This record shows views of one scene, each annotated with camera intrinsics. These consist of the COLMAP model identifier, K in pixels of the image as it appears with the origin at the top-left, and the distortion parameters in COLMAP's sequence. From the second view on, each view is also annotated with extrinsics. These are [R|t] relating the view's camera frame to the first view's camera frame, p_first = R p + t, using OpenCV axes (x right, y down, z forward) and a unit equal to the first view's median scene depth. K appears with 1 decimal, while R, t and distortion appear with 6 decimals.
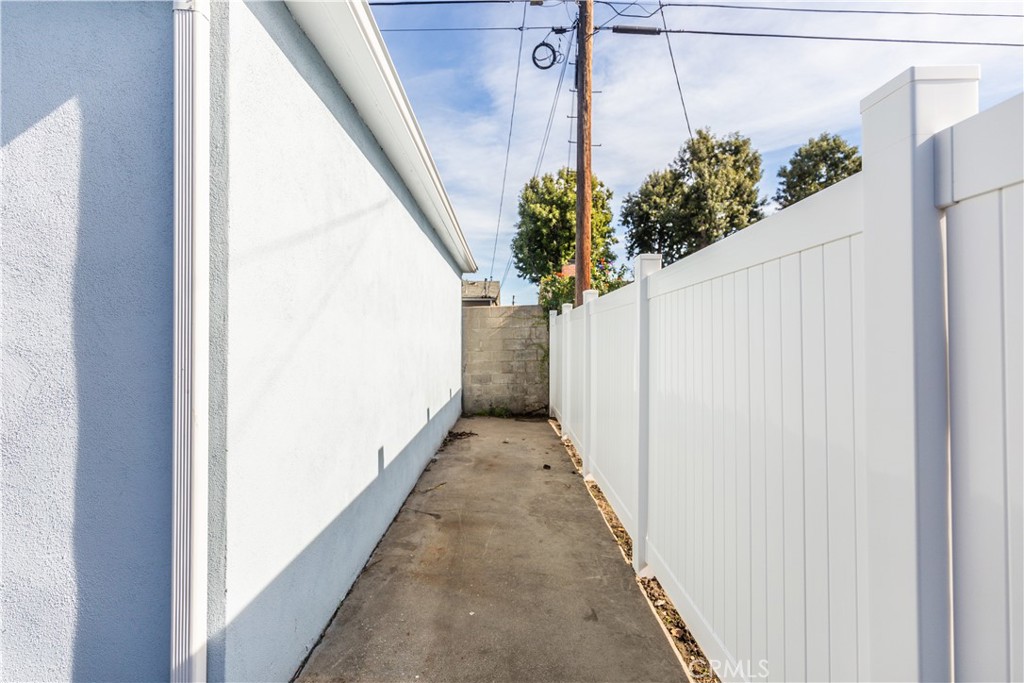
lens RADIAL K [[456.0, 0, 512.0], [0, 456.0, 341.5], [0, 0, 1]] dist [0.004782, -0.000488]
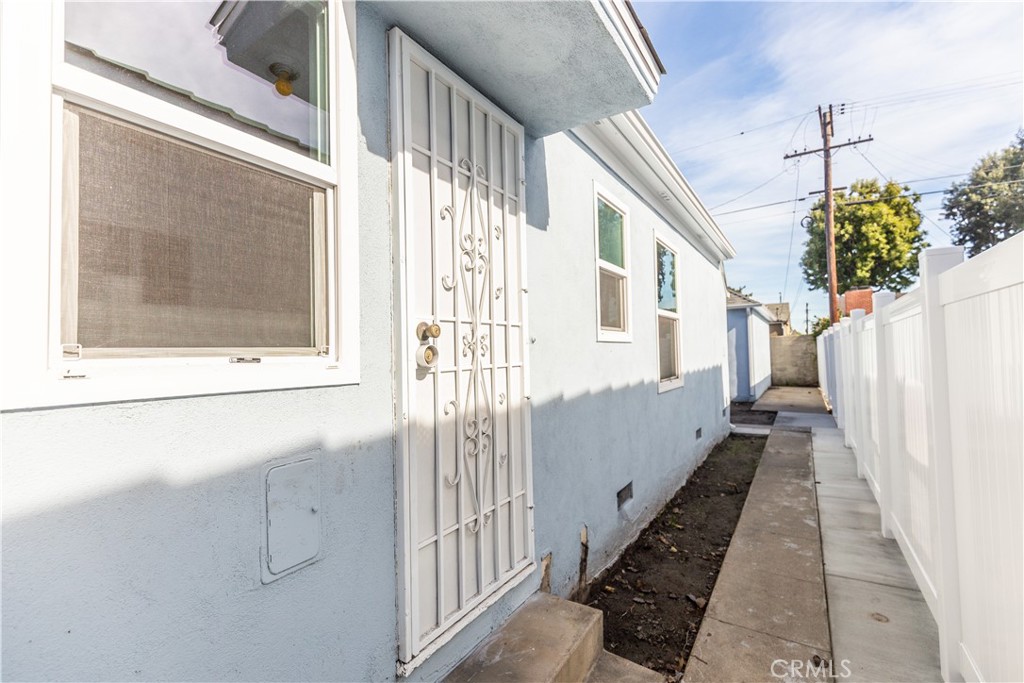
lens RADIAL K [[456.0, 0, 512.0], [0, 456.0, 341.5], [0, 0, 1]] dist [0.004782, -0.000488]
pose [[0.837203, -0.041288, -0.545331, 0.009890], [0.025108, 0.998996, -0.037090, -0.000412], [0.546315, 0.017360, 0.837400, -0.288763]]
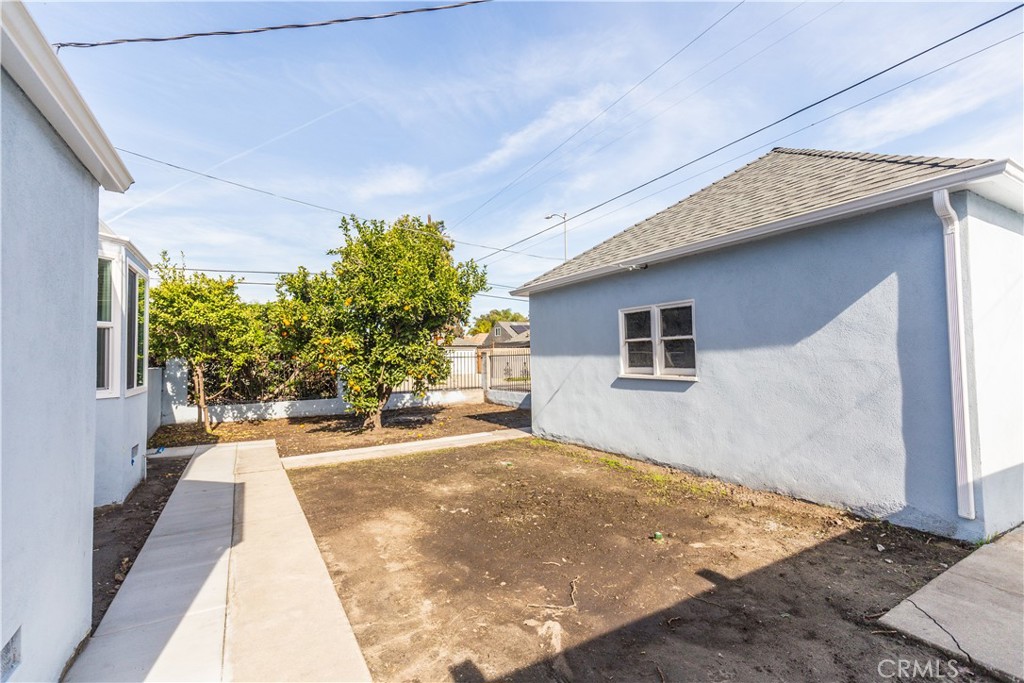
lens RADIAL K [[456.0, 0, 512.0], [0, 456.0, 341.5], [0, 0, 1]] dist [0.004782, -0.000488]
pose [[0.494374, -0.045641, -0.868050, 0.008875], [0.022731, 0.998958, -0.039578, -0.001713], [0.868952, -0.000166, 0.494896, -0.073927]]
